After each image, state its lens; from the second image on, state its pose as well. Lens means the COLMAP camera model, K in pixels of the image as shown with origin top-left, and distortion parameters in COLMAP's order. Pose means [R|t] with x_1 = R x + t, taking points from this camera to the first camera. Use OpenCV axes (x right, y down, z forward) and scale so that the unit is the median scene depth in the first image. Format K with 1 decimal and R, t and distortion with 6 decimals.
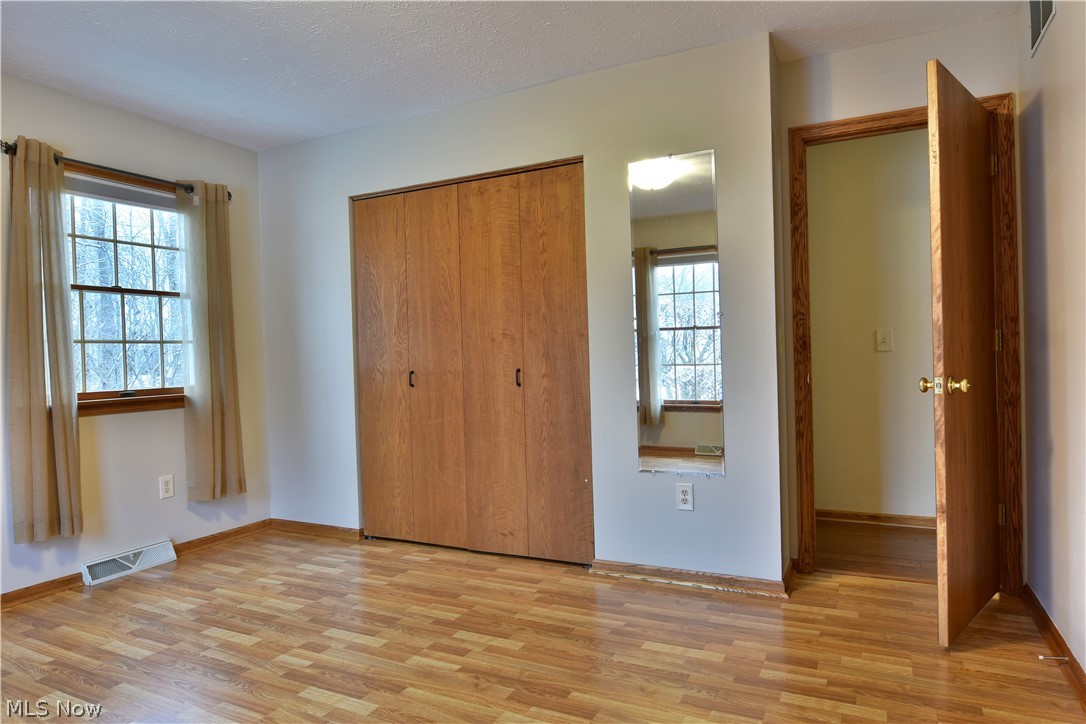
lens RADIAL K [[660.7, 0, 547.5], [0, 660.7, 366.9], [0, 0, 1]] dist [-0.009662, -0.007903]
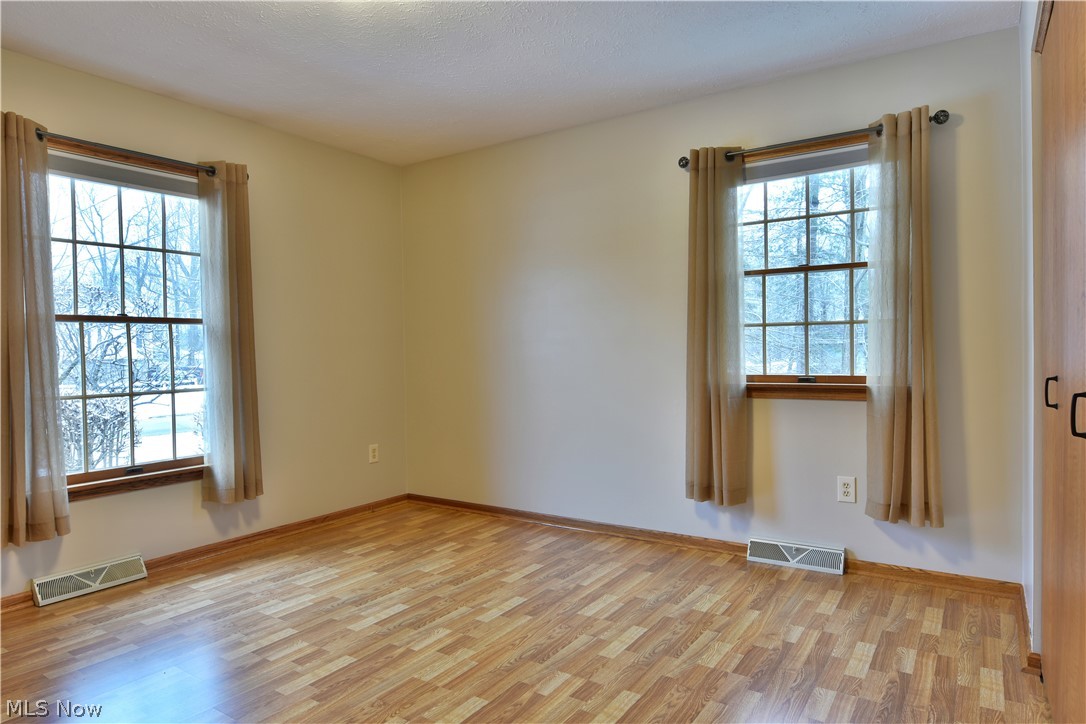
lens RADIAL K [[660.7, 0, 548.7], [0, 660.7, 366.8], [0, 0, 1]] dist [-0.009662, -0.007903]
pose [[-0.139565, 0.053483, -0.988768, 0.388079], [0.009467, 0.998567, 0.052676, -0.034109], [0.990168, -0.002009, -0.139871, 0.867242]]
